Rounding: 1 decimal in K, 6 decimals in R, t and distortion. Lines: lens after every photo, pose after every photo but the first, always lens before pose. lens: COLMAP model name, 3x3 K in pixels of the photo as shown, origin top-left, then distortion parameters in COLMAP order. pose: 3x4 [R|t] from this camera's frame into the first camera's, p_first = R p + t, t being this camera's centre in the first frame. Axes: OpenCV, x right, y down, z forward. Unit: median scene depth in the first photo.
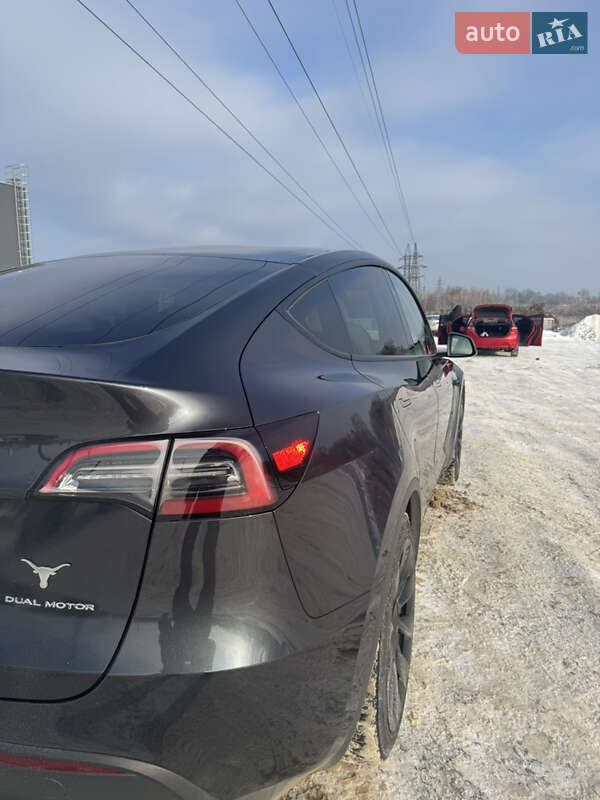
lens RADIAL K [[535.5, 0, 298.6], [0, 535.5, 403.1], [0, 0, 1]] dist [0.015975, -0.028176]
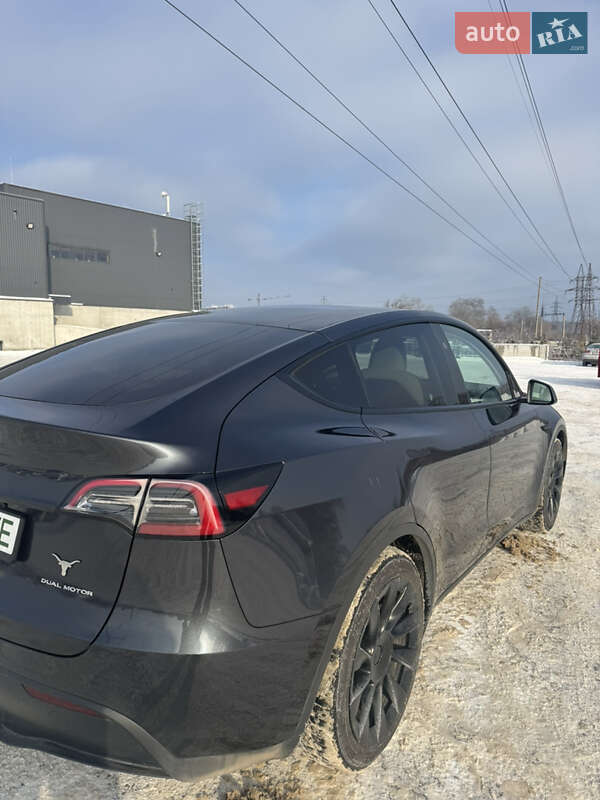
lens RADIAL K [[535.5, 0, 309.2], [0, 535.5, 411.4], [0, 0, 1]] dist [0.015975, -0.028176]
pose [[0.966681, 0.047536, -0.251532, 0.286787], [-0.054927, 0.998238, -0.022443, -0.056249], [0.250022, 0.035511, 0.967589, -0.137653]]
